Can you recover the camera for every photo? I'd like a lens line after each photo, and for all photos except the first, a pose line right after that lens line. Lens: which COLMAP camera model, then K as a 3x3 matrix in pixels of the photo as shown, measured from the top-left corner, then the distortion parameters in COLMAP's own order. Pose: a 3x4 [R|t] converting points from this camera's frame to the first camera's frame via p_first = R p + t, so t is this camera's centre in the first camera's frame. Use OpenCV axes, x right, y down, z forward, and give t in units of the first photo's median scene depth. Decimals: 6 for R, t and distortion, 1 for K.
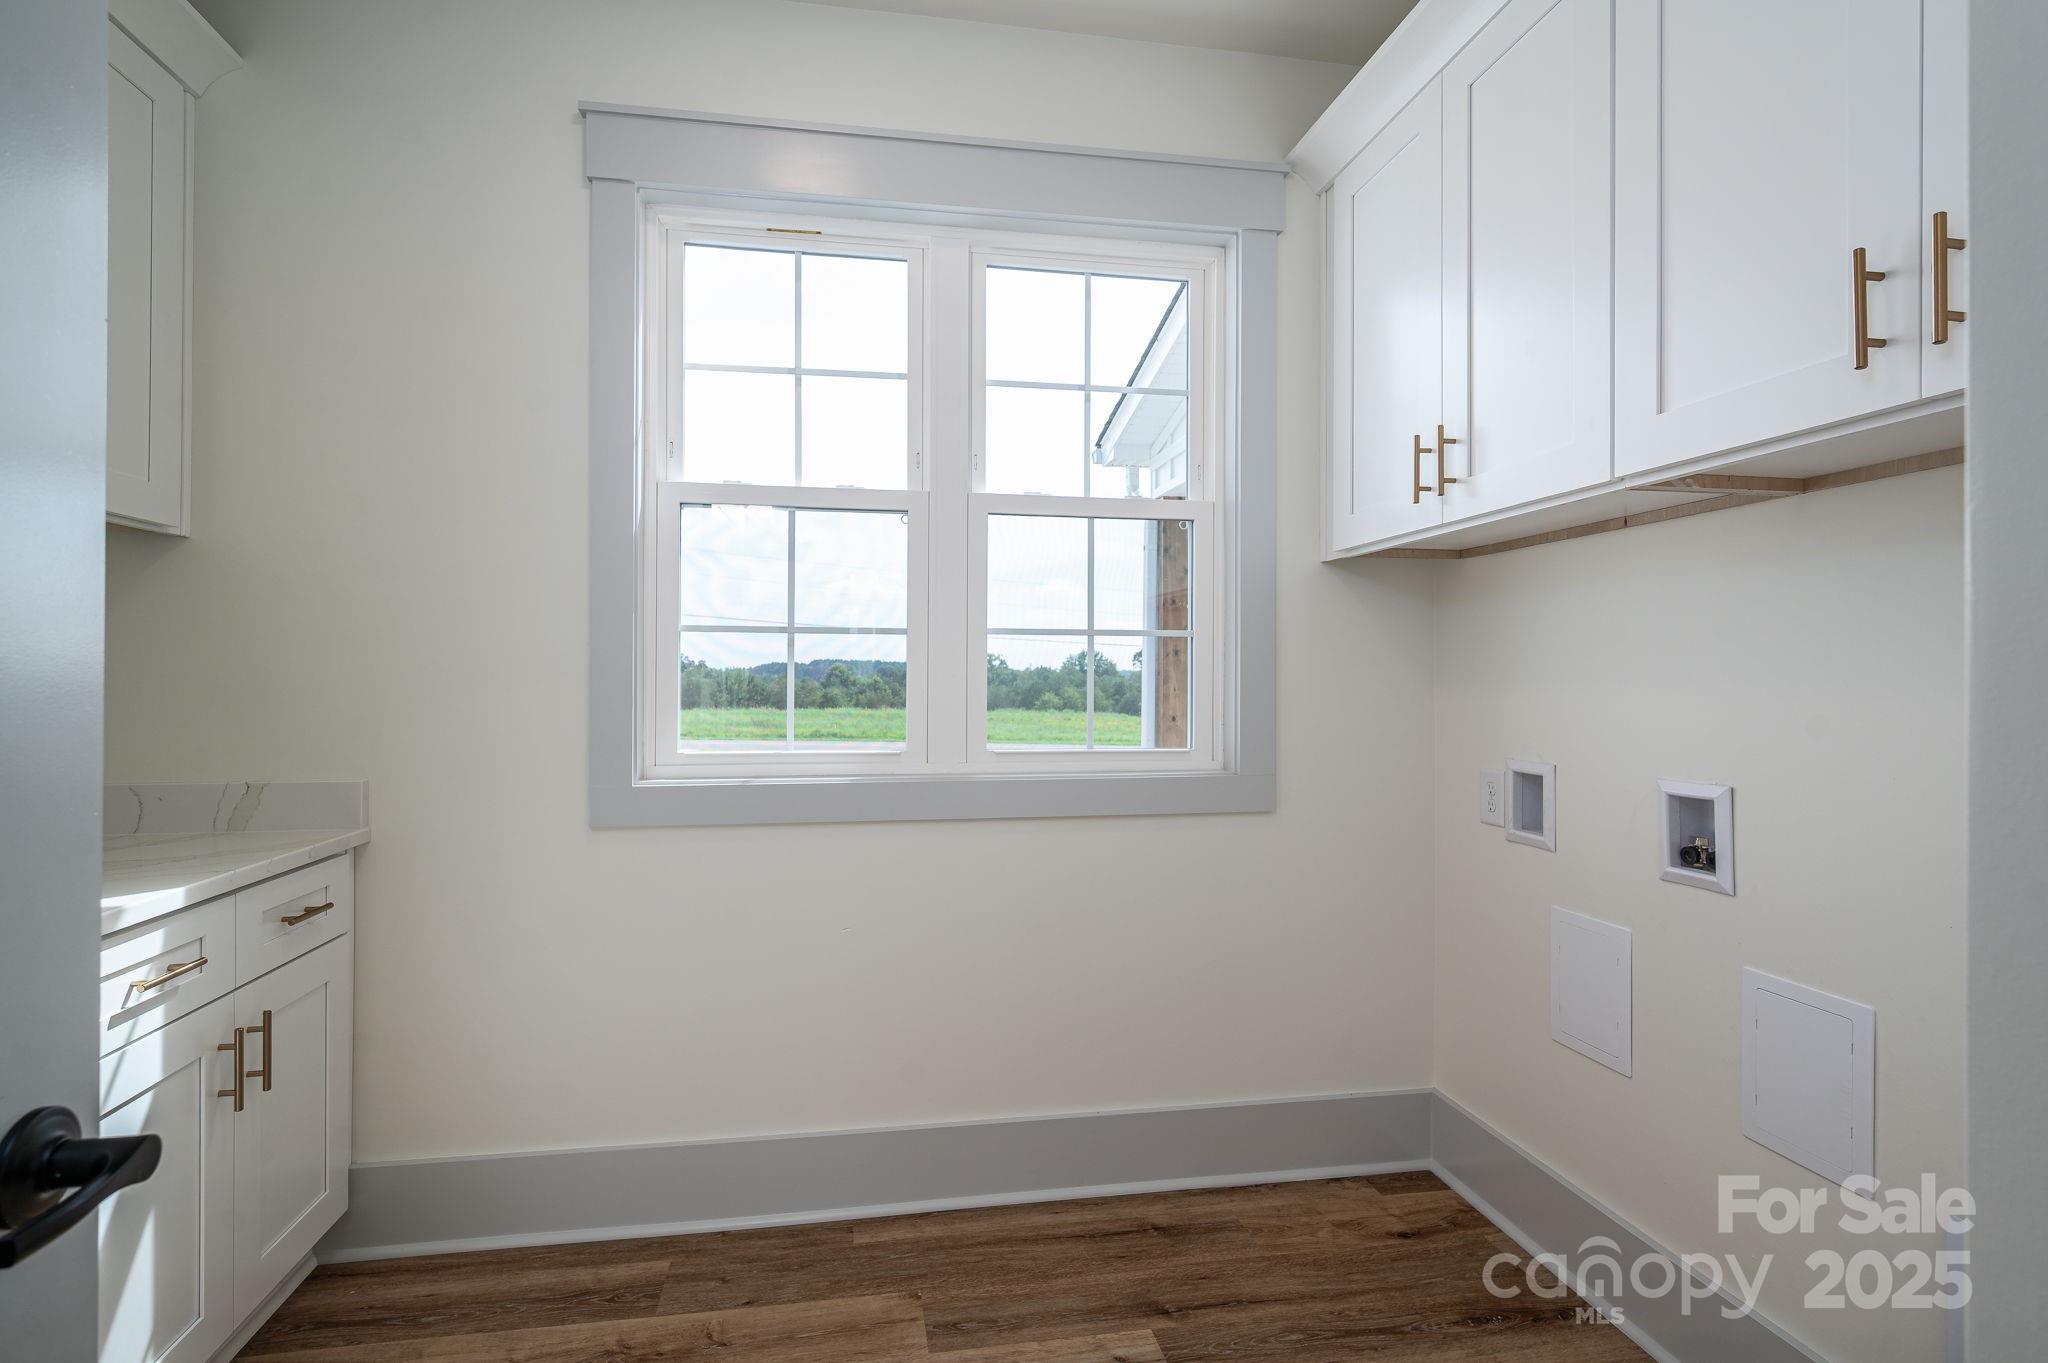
lens RADIAL K [[1281.6, 0, 1024.0], [0, 1281.6, 681.5], [0, 0, 1]] dist [-0.001231, -0.000256]
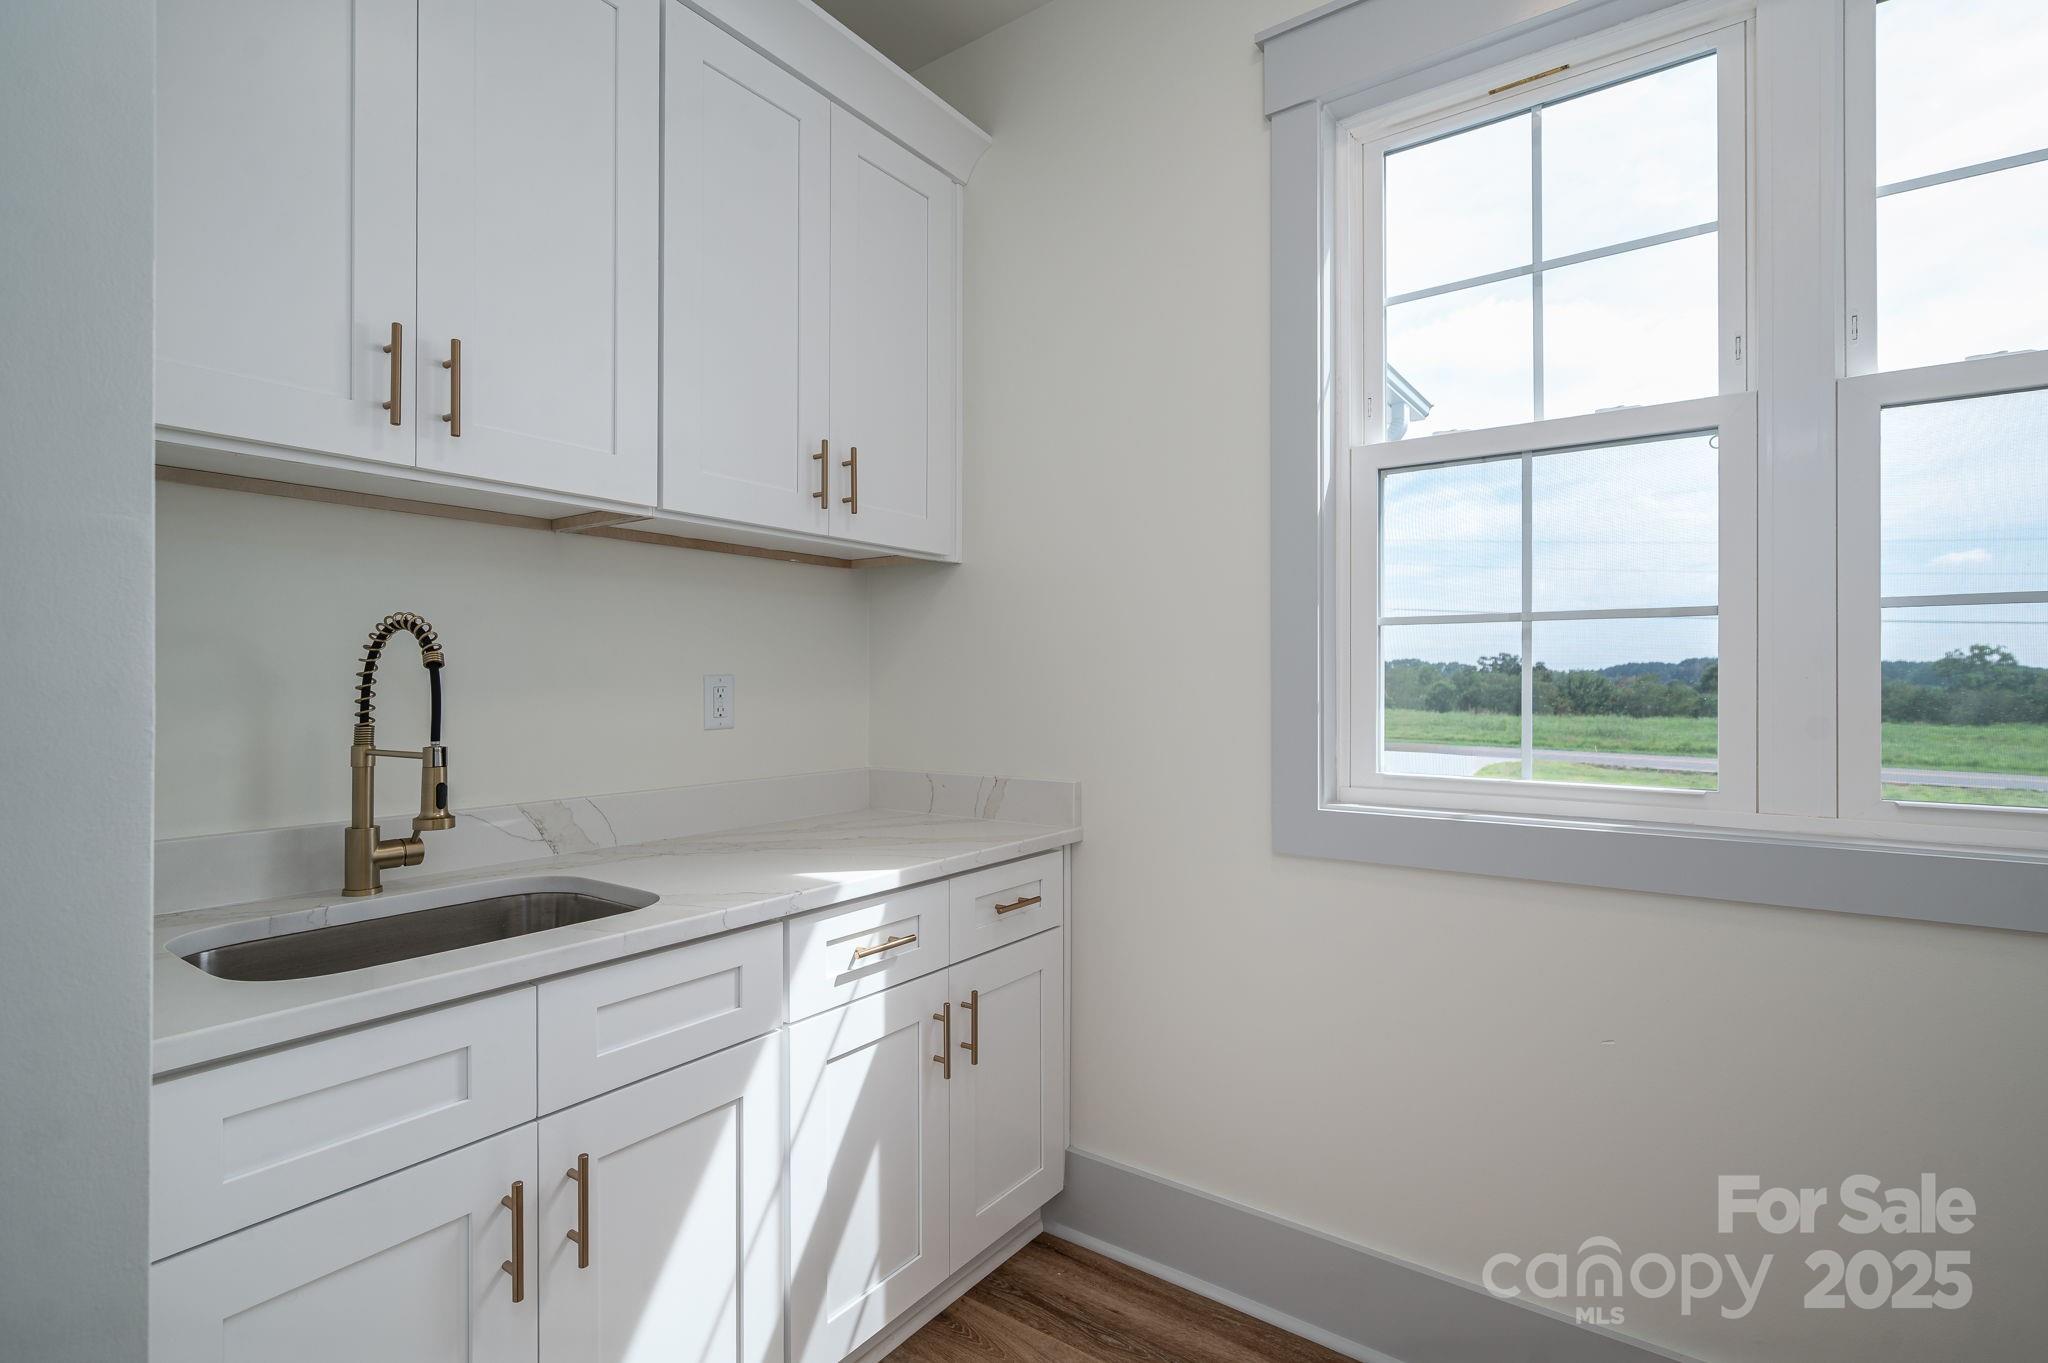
lens RADIAL K [[984.3, 0, 1024.2], [0, 984.3, 678.6], [0, 0, 1]] dist [0.000141, -0.000510]
pose [[0.660506, -0.006183, -0.750795, 0.056395], [0.001697, 0.999976, -0.006742, -0.000990], [0.750819, 0.003179, 0.660500, 0.423572]]
